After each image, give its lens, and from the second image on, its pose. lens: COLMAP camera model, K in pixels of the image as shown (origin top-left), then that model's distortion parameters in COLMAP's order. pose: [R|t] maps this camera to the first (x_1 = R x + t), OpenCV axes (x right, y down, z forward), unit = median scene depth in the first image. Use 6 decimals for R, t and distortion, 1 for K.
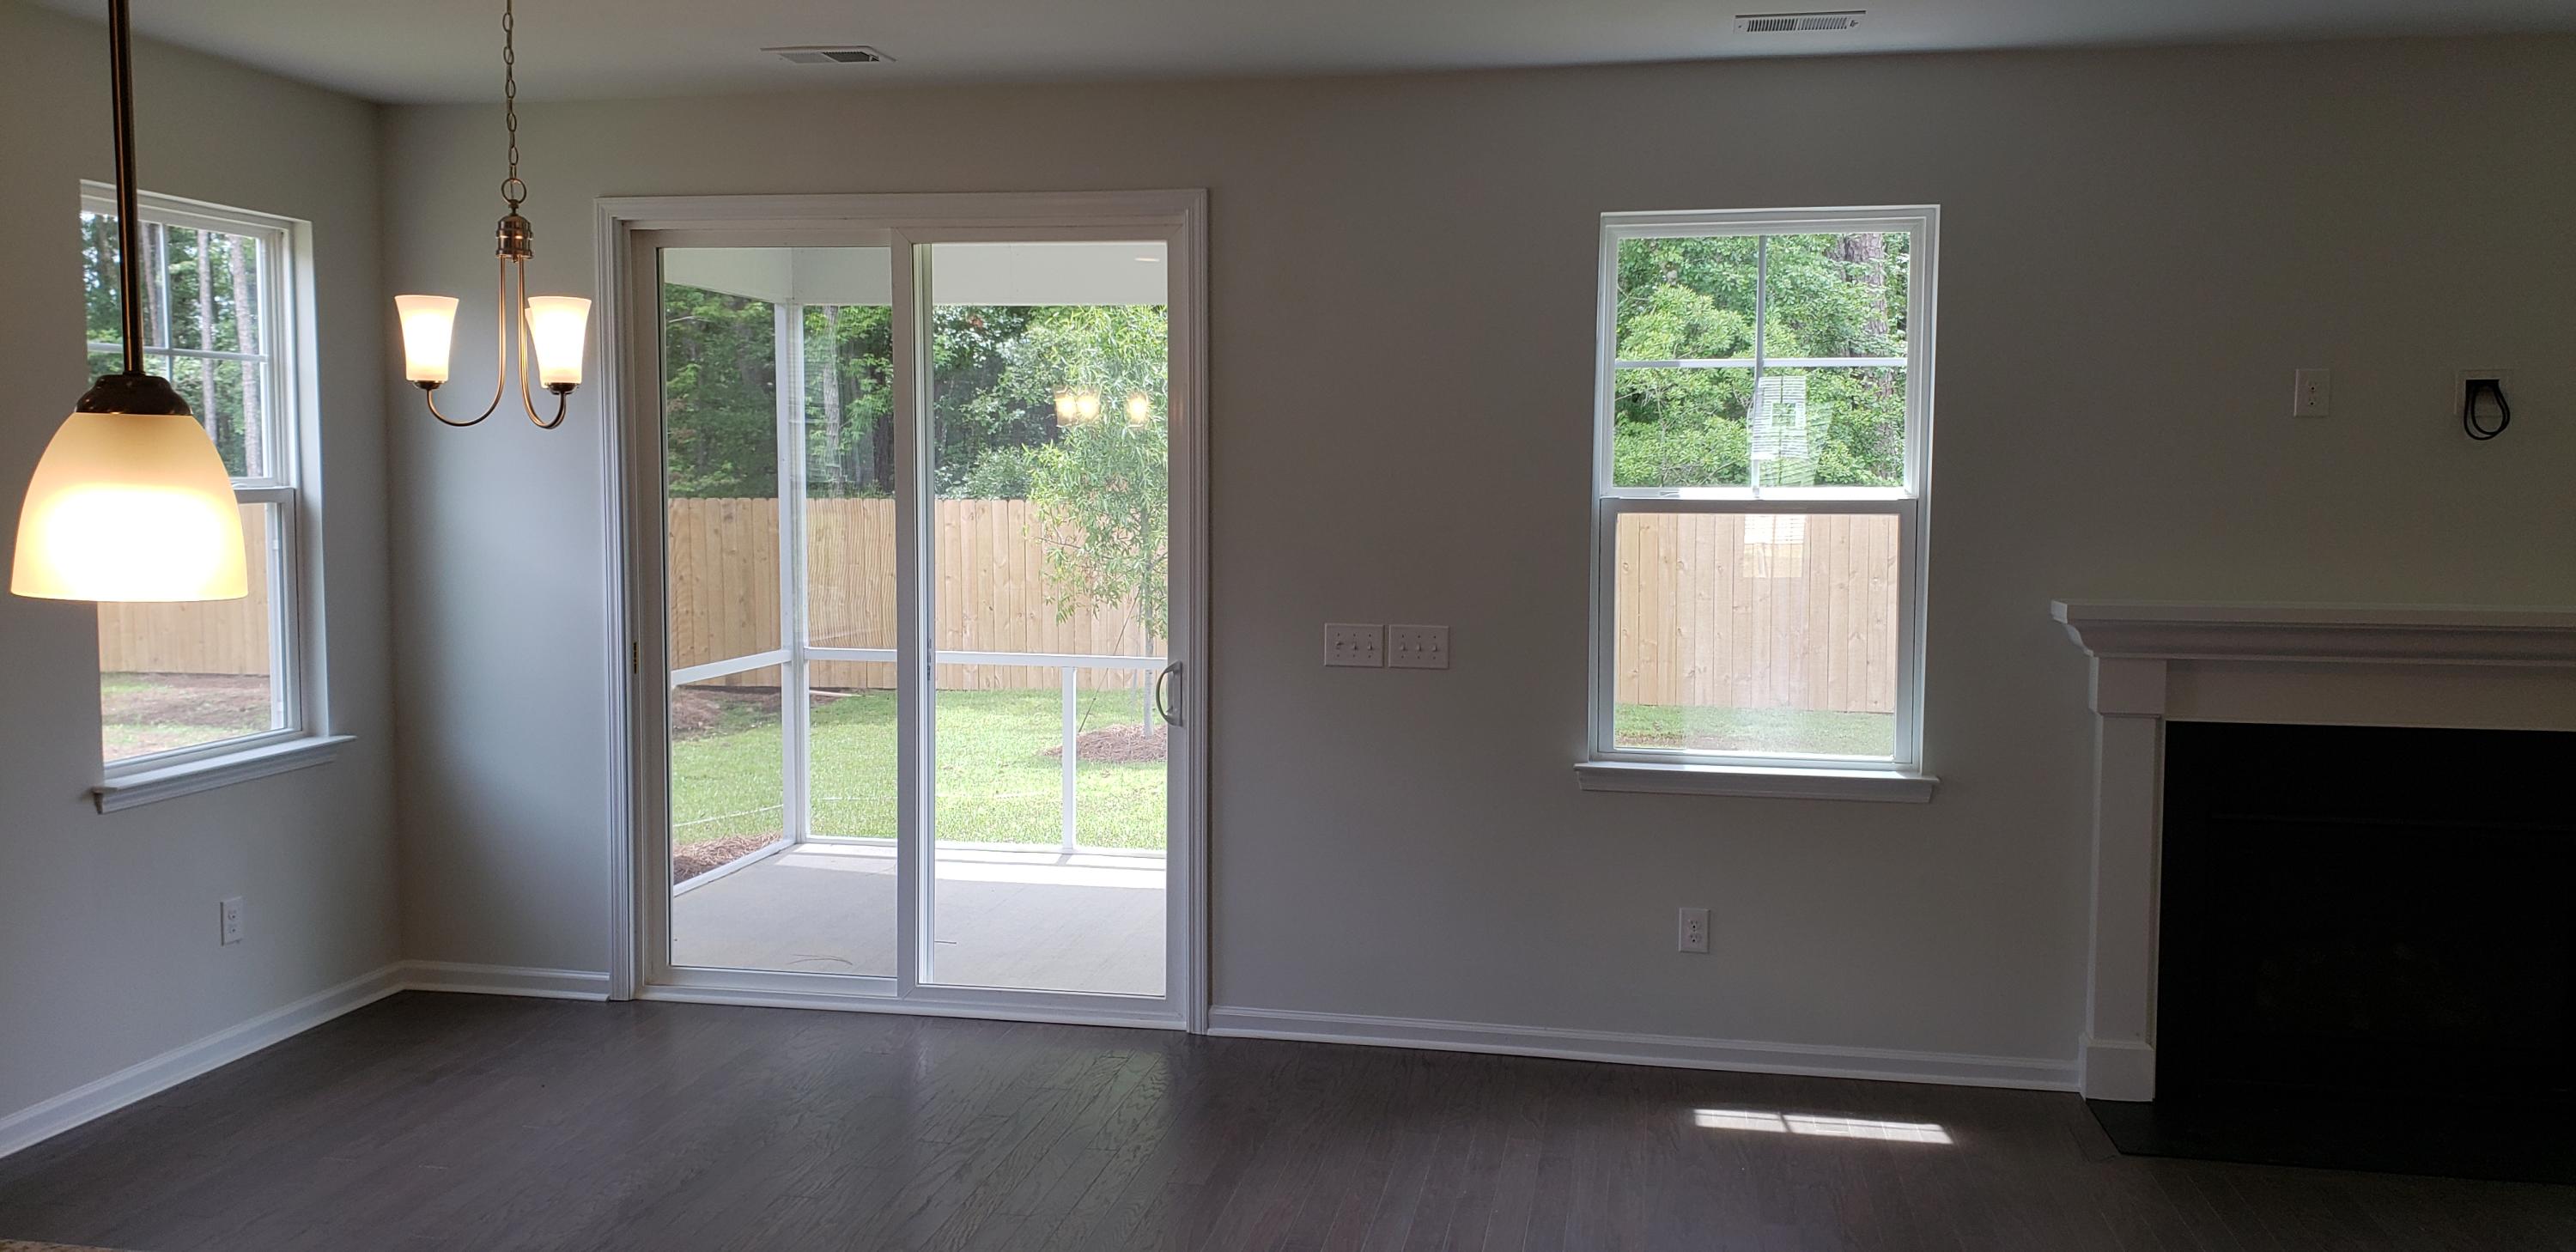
lens RADIAL K [[2043.3, 0, 1356.2], [0, 2043.3, 611.6], [0, 0, 1]] dist [0.078974, -0.132293]
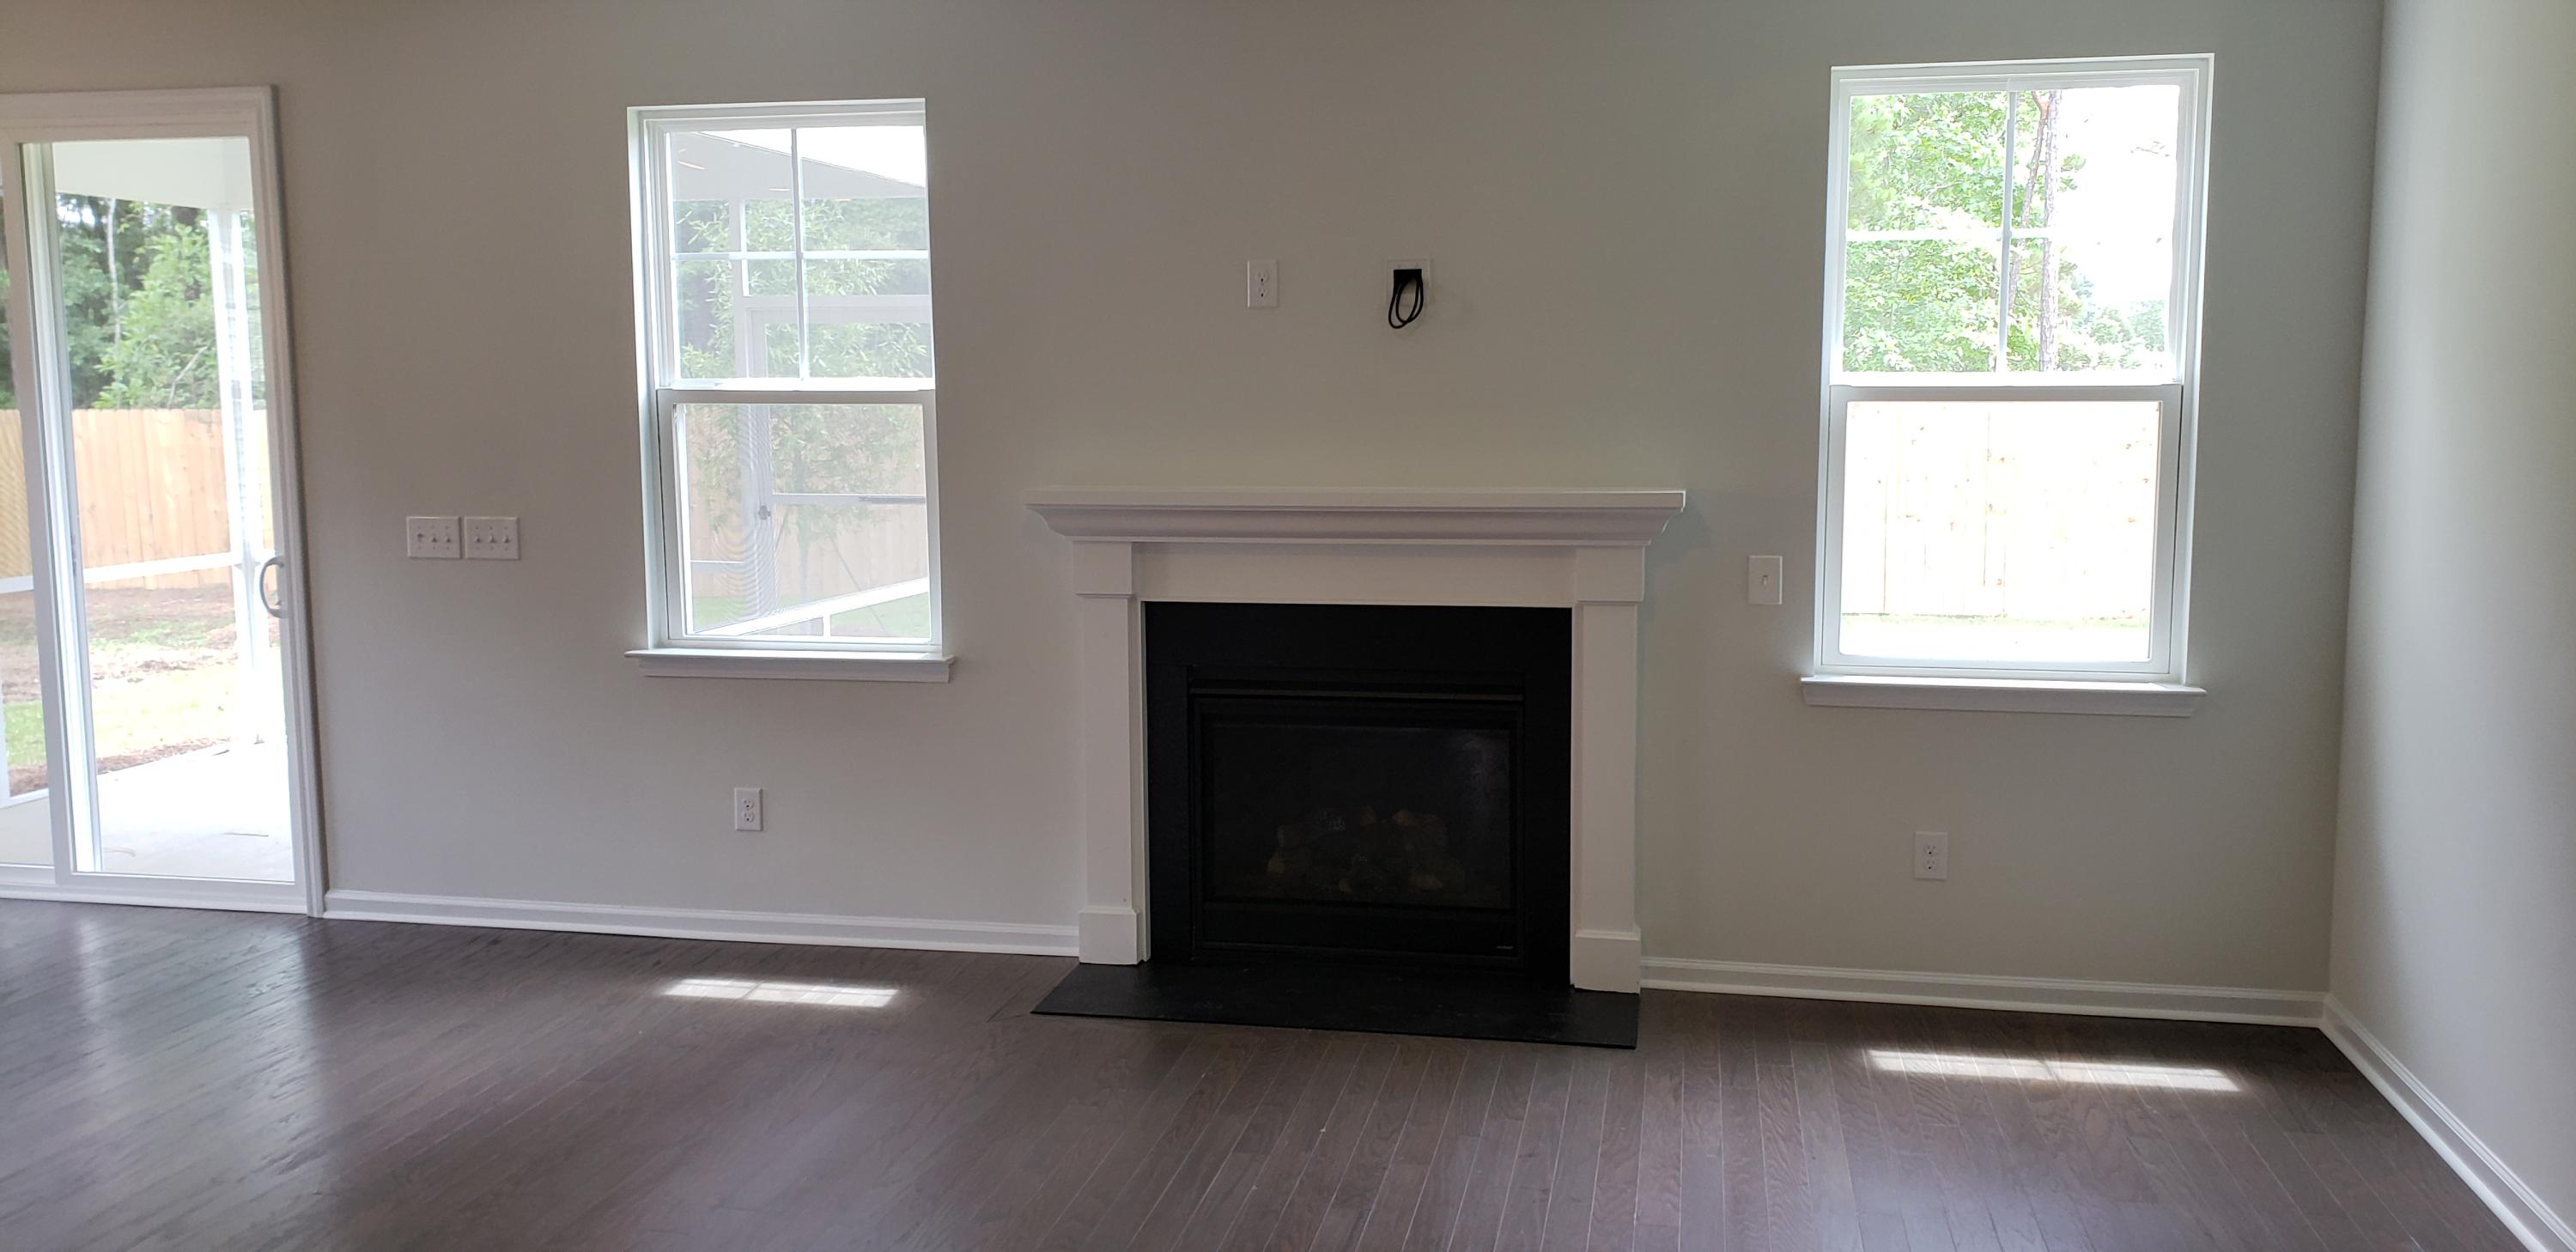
lens RADIAL K [[2043.3, 0, 1356.2], [0, 2043.3, 611.6], [0, 0, 1]] dist [0.078974, -0.132293]
pose [[0.999943, -0.009885, 0.004029, 0.460543], [0.009690, 0.998898, 0.045921, 0.010863], [-0.004479, -0.045879, 0.998937, -0.031003]]
